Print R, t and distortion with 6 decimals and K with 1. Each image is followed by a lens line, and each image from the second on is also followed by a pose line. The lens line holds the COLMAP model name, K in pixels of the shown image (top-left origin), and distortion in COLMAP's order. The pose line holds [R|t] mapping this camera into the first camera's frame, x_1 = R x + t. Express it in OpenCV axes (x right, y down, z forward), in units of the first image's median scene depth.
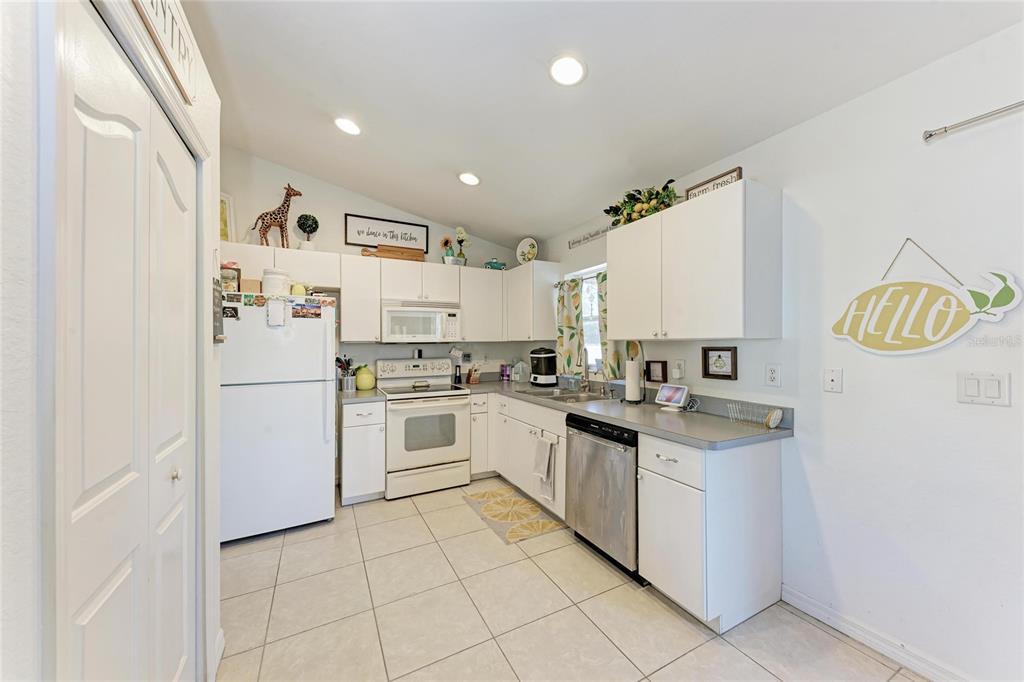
lens RADIAL K [[366.7, 0, 517.1], [0, 366.7, 346.9], [0, 0, 1]] dist [0.004509, -0.002247]
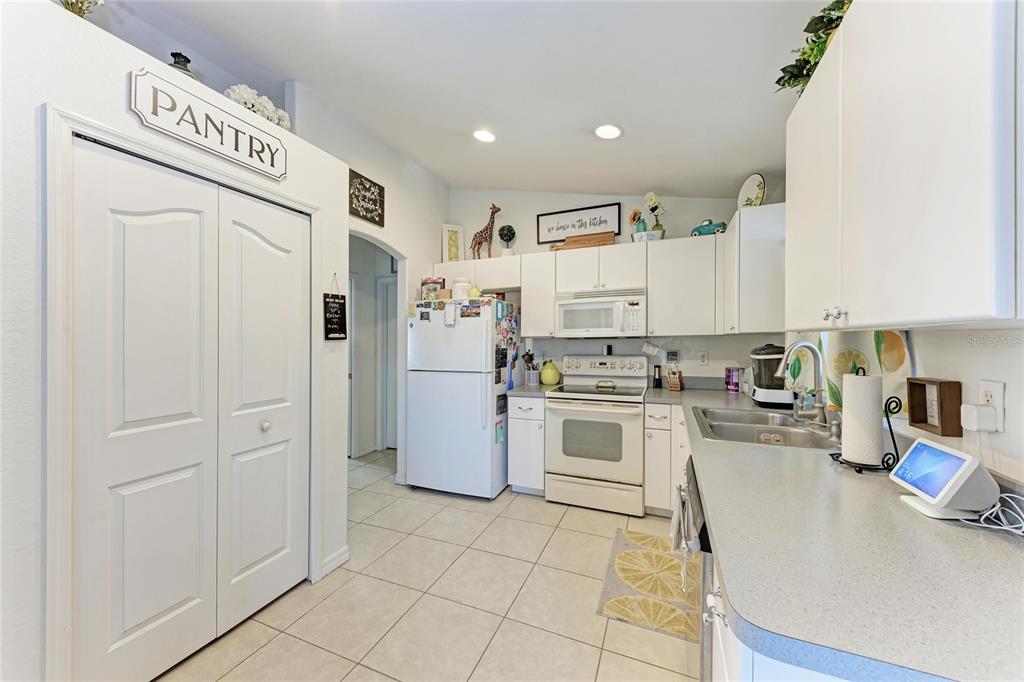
lens RADIAL K [[366.7, 0, 507.0], [0, 366.7, 342.2], [0, 0, 1]] dist [0.004509, -0.002247]
pose [[0.617425, 0.003083, -0.786624, 0.318465], [-0.001614, 0.999995, 0.002652, -0.002230], [0.786628, -0.000368, 0.617427, 0.297853]]
